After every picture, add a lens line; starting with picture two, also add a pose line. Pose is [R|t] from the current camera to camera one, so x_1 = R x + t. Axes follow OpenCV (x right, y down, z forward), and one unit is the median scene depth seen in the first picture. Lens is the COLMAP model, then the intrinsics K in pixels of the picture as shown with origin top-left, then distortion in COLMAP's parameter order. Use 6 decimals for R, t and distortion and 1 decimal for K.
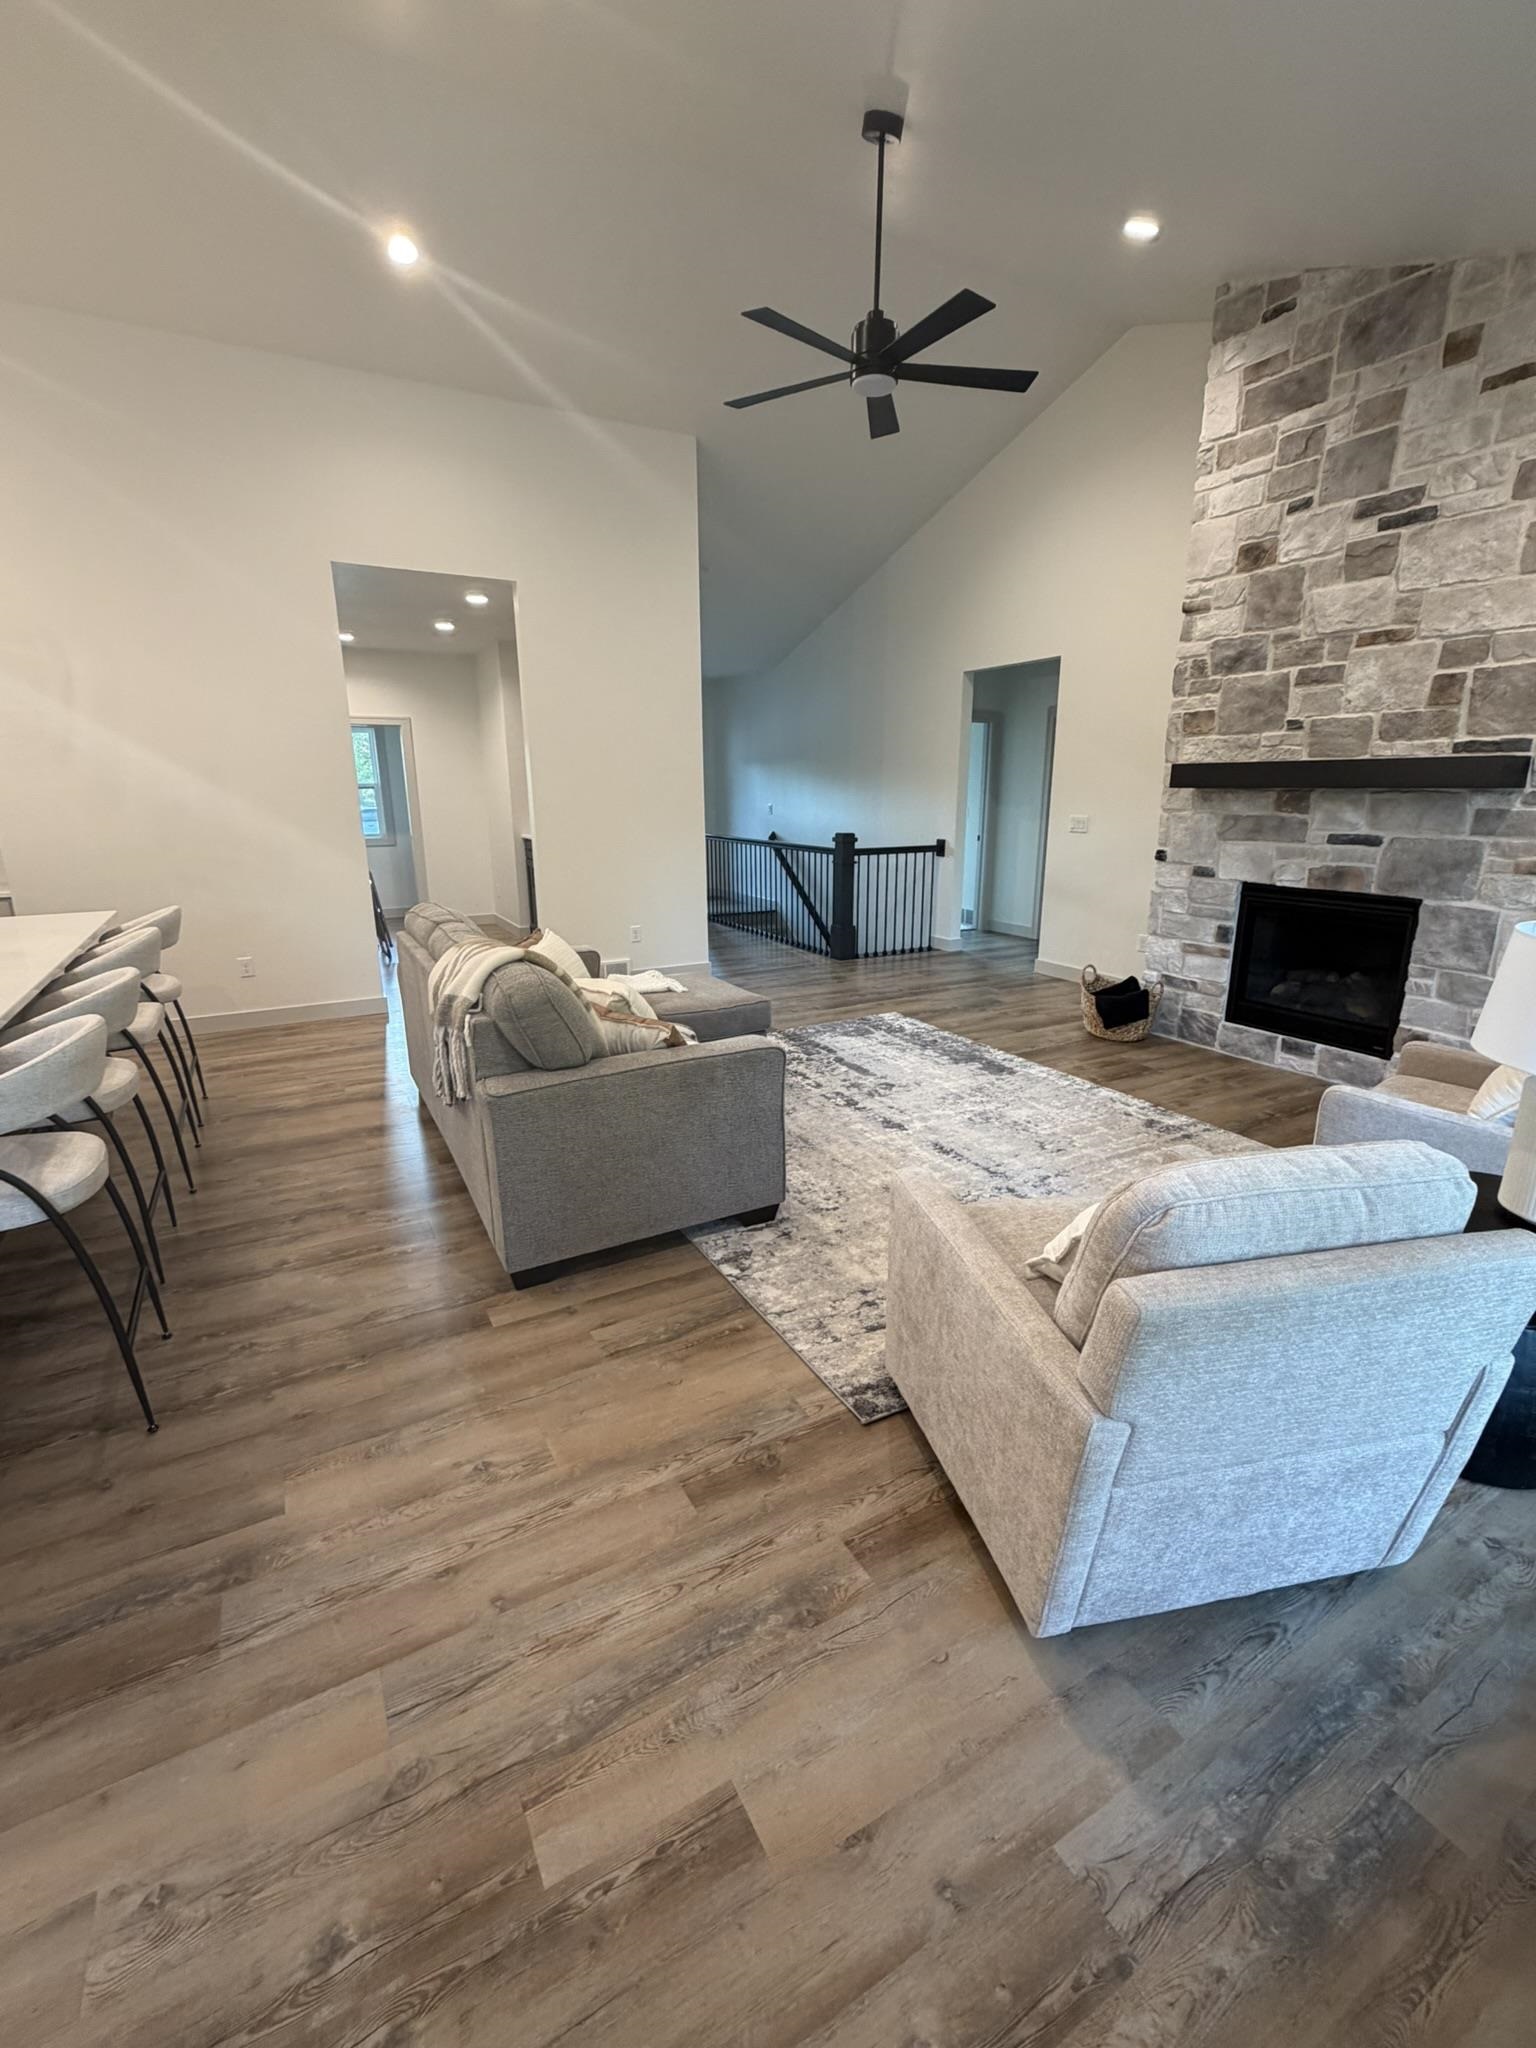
lens RADIAL K [[884.4, 0, 770.6], [0, 884.4, 1024.9], [0, 0, 1]] dist [0.000564, -0.000692]
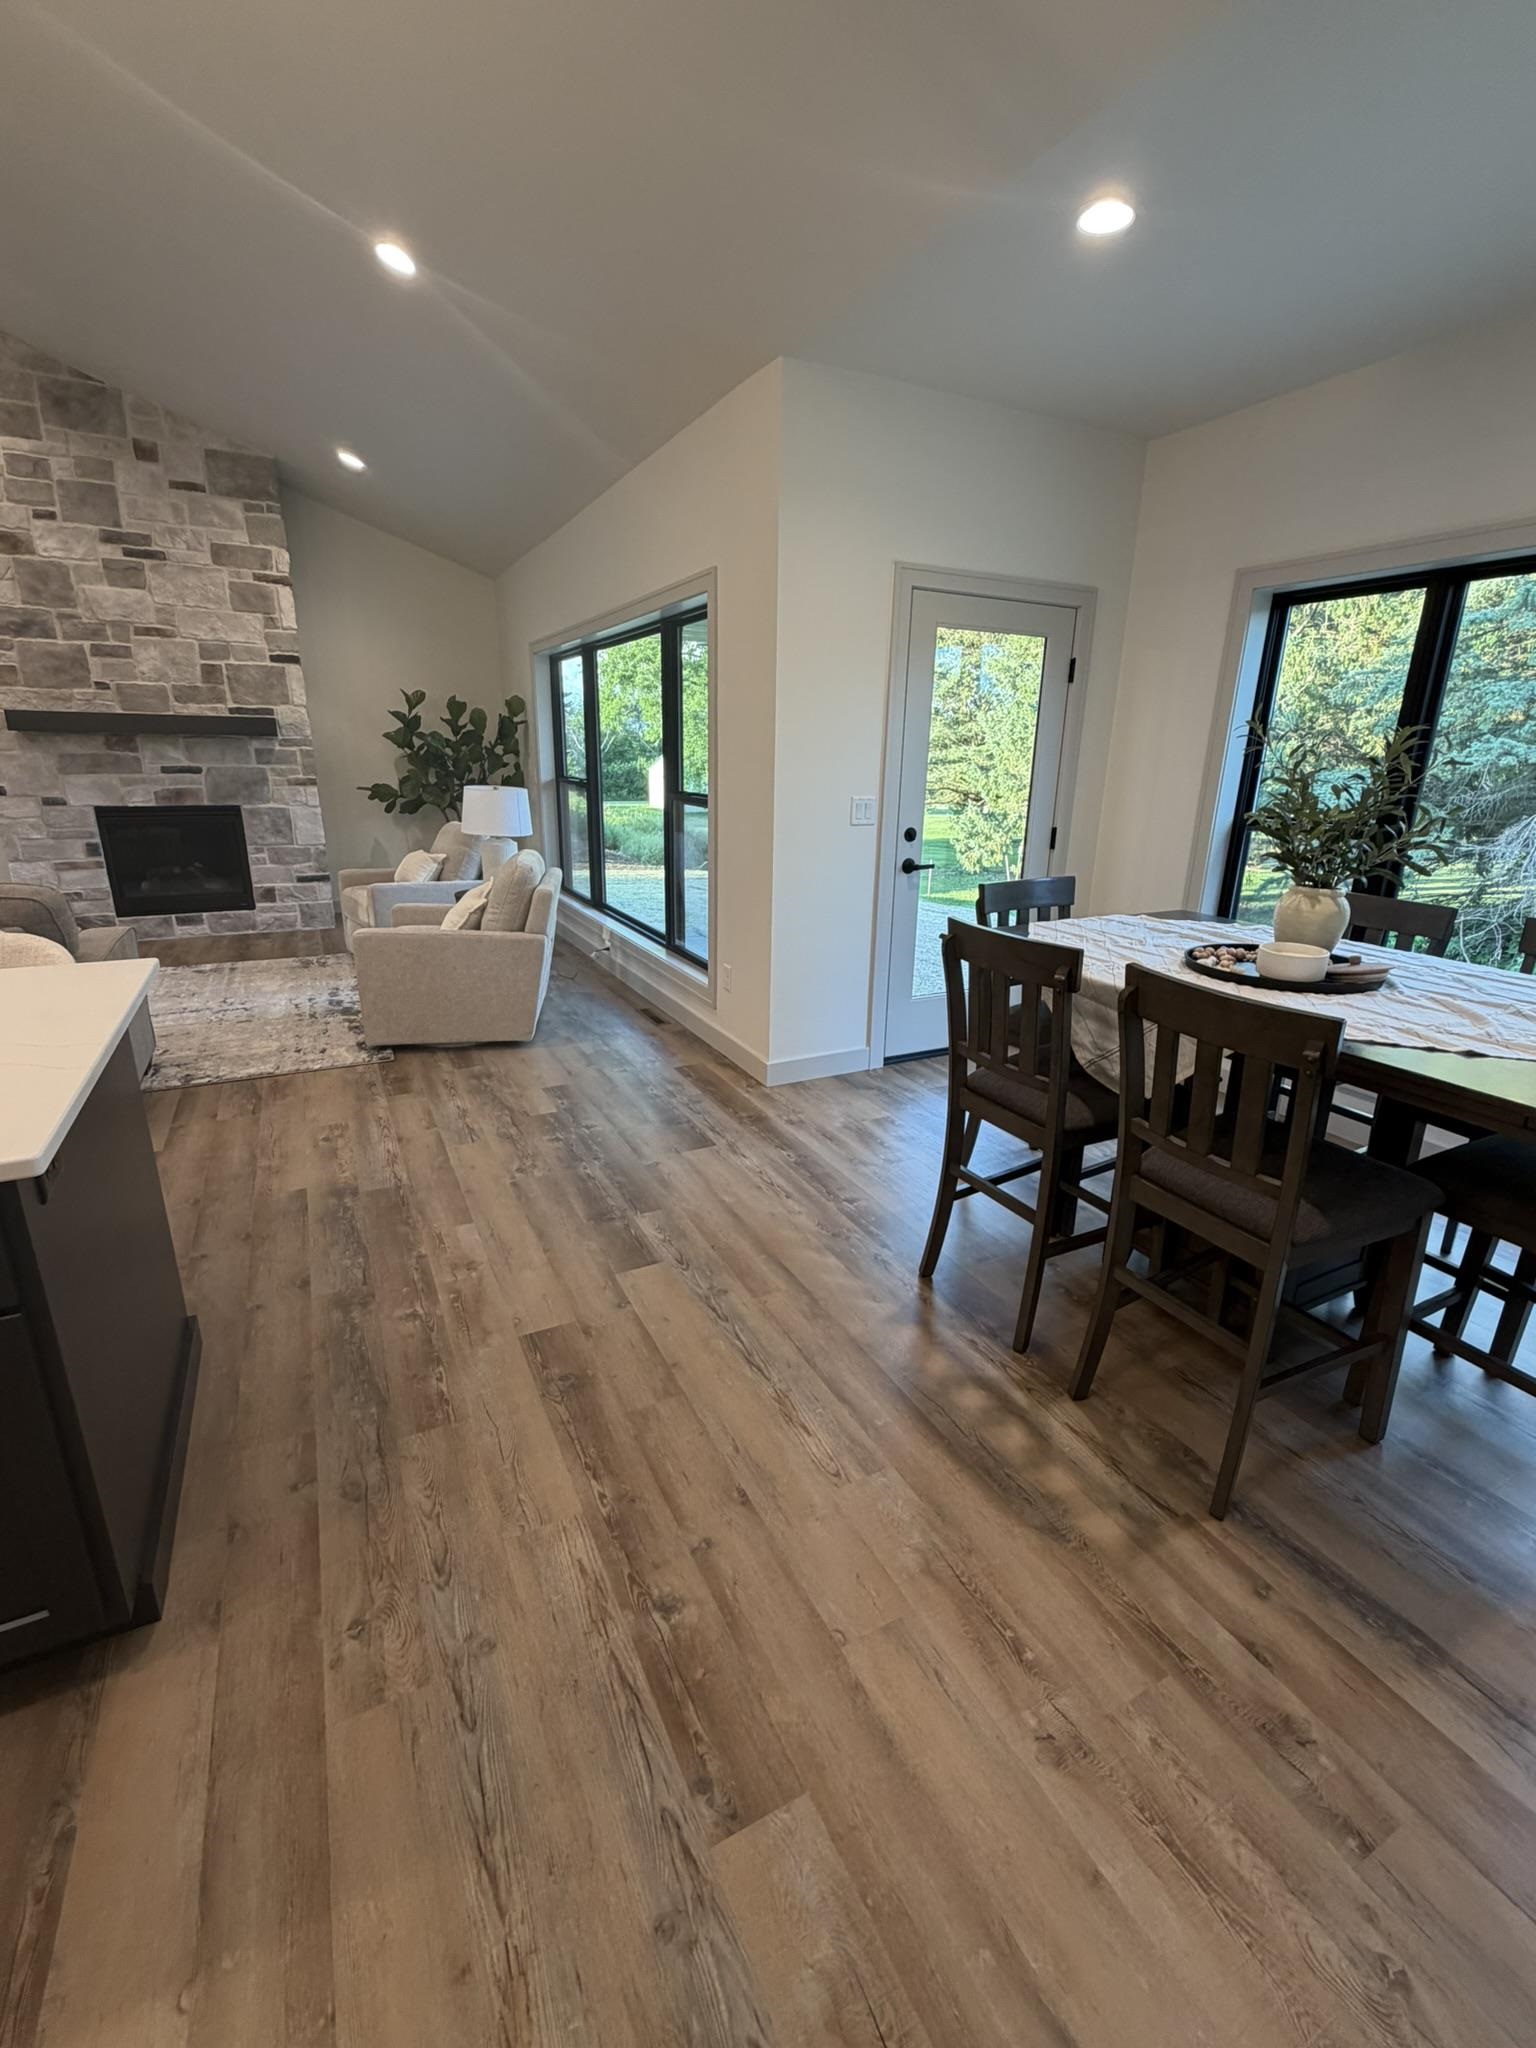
lens RADIAL K [[884.4, 0, 770.6], [0, 884.4, 1024.9], [0, 0, 1]] dist [0.000564, -0.000692]
pose [[0.034489, -0.292608, 0.955610, -0.829066], [0.242059, 0.930155, 0.276078, 0.018187], [-0.969648, 0.221792, 0.102908, -0.016921]]
